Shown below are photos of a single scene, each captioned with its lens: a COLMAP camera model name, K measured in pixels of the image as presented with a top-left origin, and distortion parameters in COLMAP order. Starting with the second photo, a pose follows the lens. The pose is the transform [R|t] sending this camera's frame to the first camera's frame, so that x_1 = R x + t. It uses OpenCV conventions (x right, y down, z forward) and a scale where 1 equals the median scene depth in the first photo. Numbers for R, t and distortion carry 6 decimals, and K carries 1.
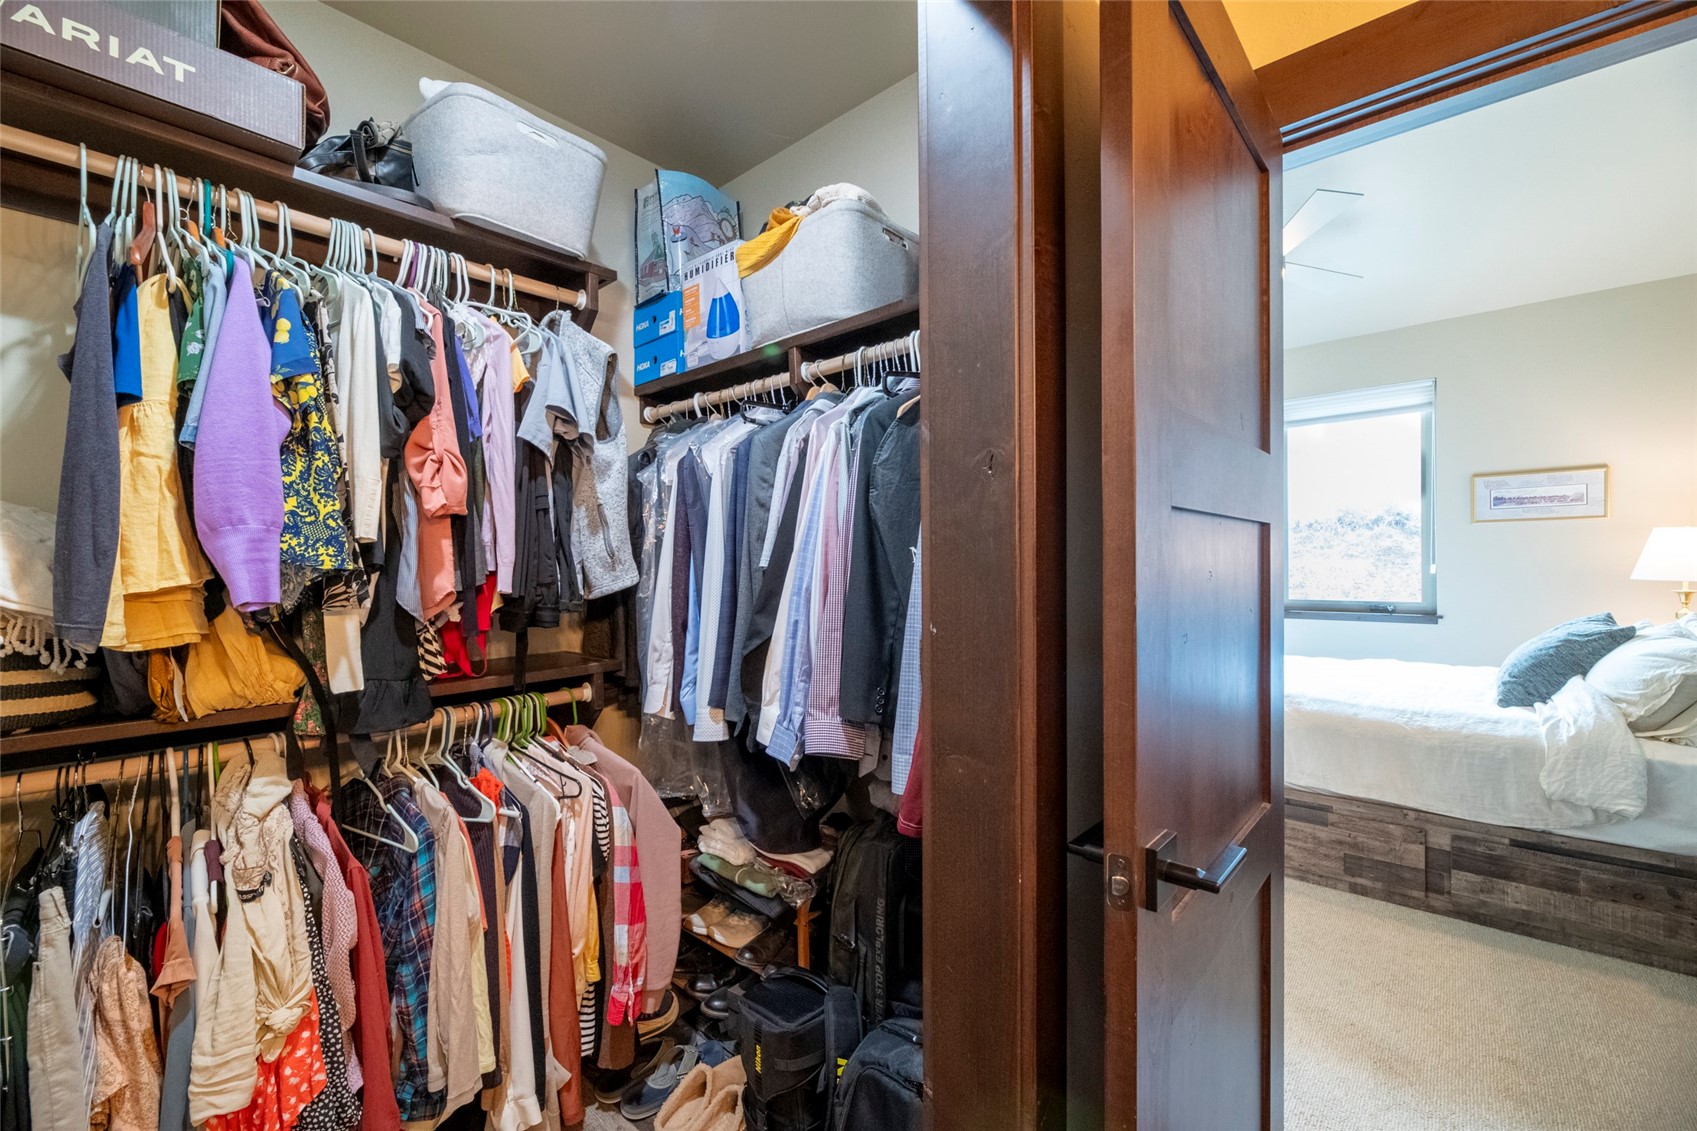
lens RADIAL K [[690.1, 0, 828.4], [0, 690.1, 575.0], [0, 0, 1]] dist [-0.013506, 0.000011]
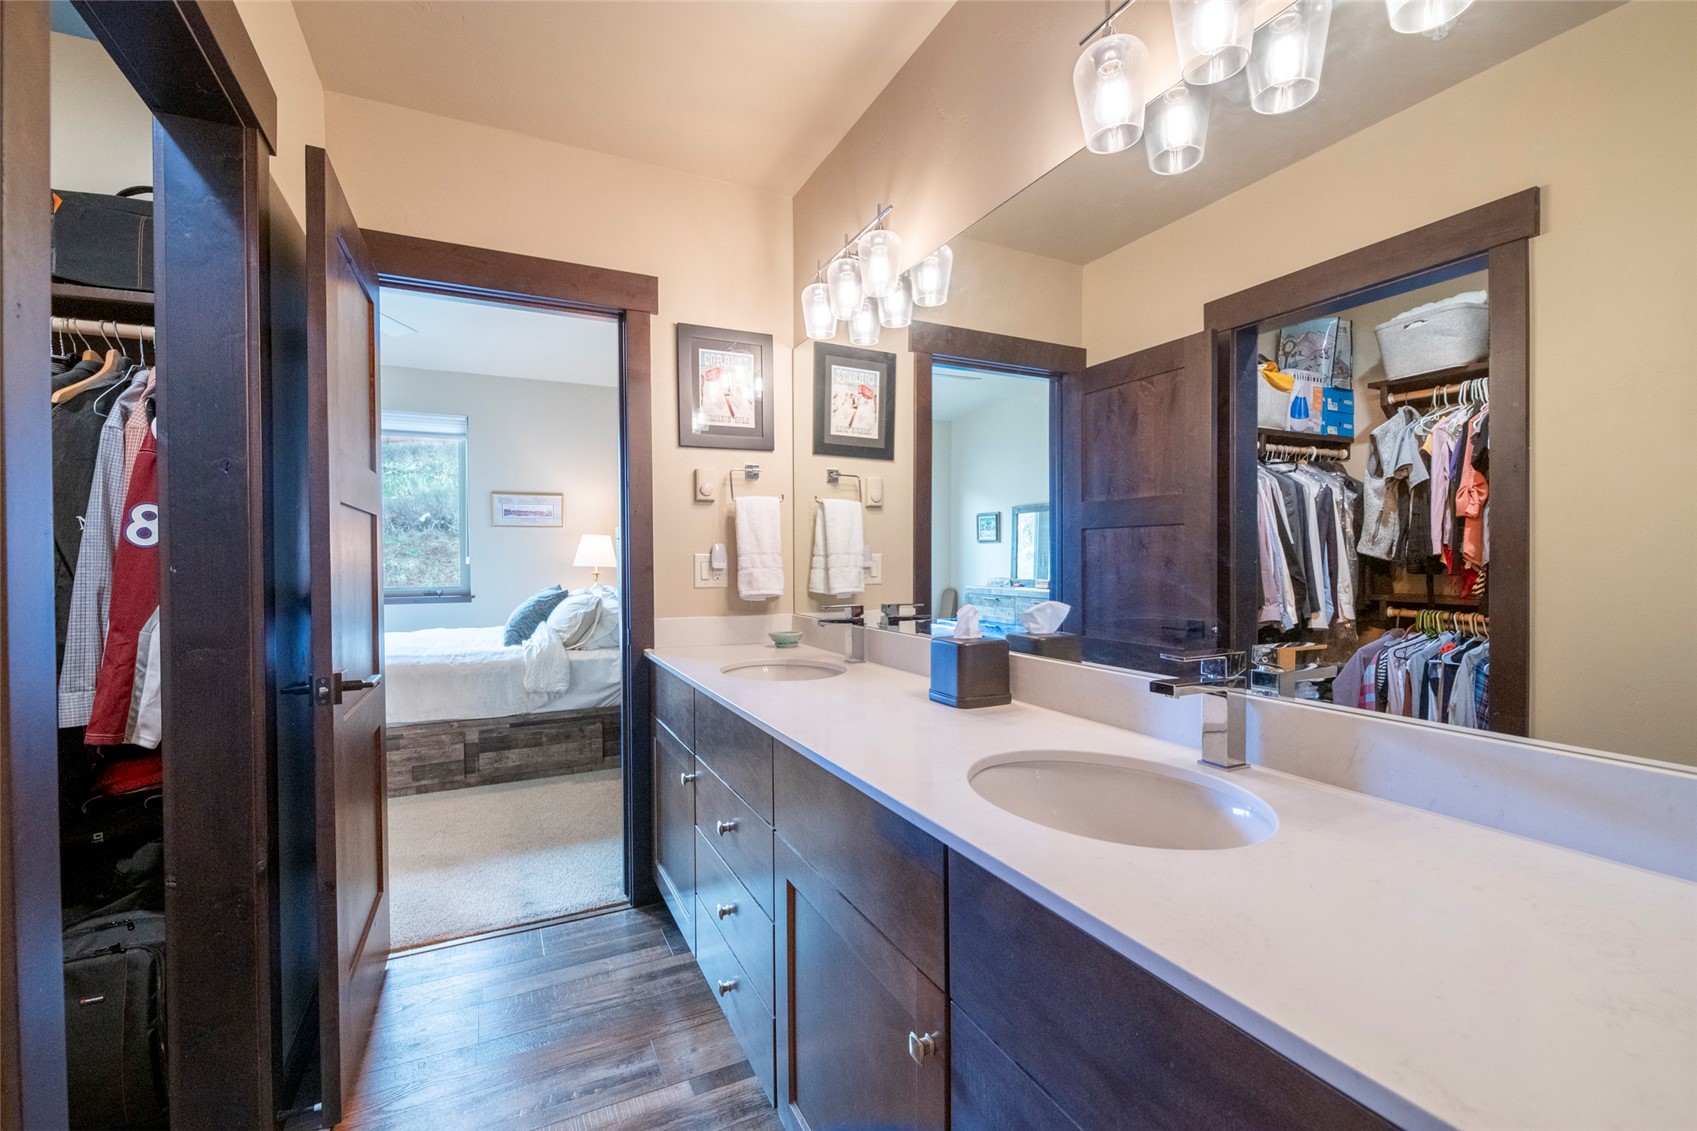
lens RADIAL K [[729.7, 0, 848.5], [0, 729.7, 565.5], [0, 0, 1]] dist [-0.000923, -0.001114]
pose [[0.360553, 0.000744, 0.932738, -0.292691], [0.014243, 0.999879, -0.006303, 0.036334], [-0.932630, 0.015557, 0.360499, -0.346452]]
